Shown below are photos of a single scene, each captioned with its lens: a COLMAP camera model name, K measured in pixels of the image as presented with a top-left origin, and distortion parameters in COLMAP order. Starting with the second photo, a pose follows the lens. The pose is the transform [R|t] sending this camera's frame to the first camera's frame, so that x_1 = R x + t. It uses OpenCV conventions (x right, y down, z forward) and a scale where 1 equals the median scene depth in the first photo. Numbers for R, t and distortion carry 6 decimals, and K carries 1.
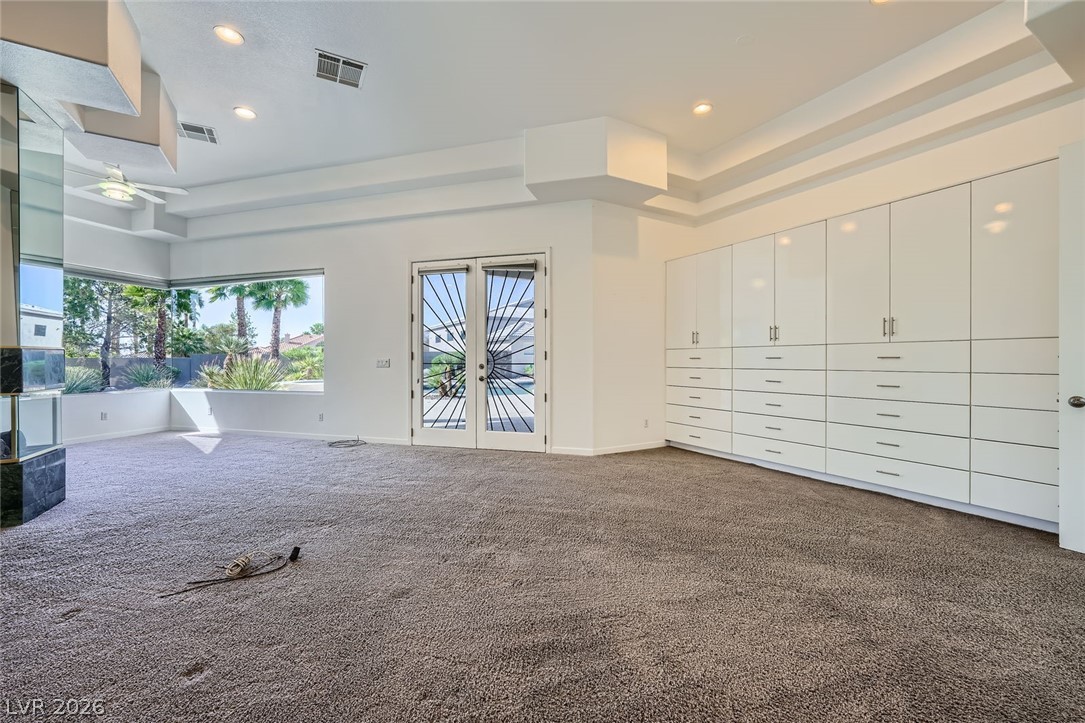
lens RADIAL K [[430.3, 0, 542.5], [0, 430.3, 361.5], [0, 0, 1]] dist [0.000396, 0.000161]
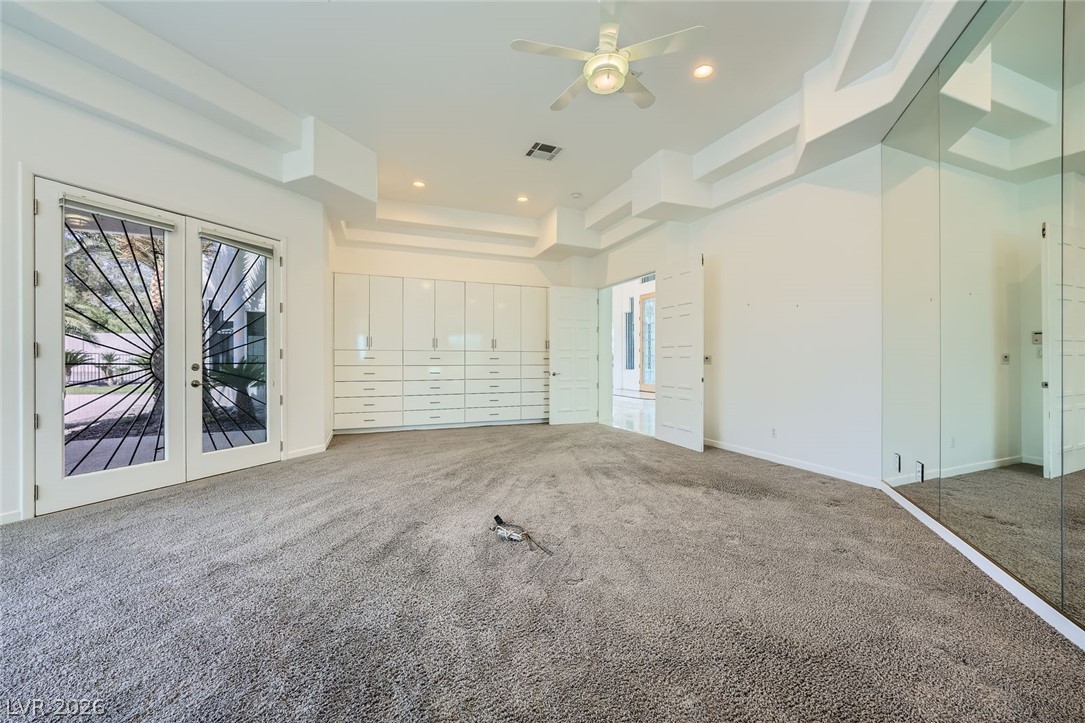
lens RADIAL K [[430.3, 0, 542.5], [0, 430.3, 361.5], [0, 0, 1]] dist [0.000396, 0.000161]
pose [[0.132871, -0.001931, 0.991131, -0.837856], [0.000136, 0.999998, 0.001930, 0.000583], [-0.991133, -0.000121, 0.132871, 0.337570]]
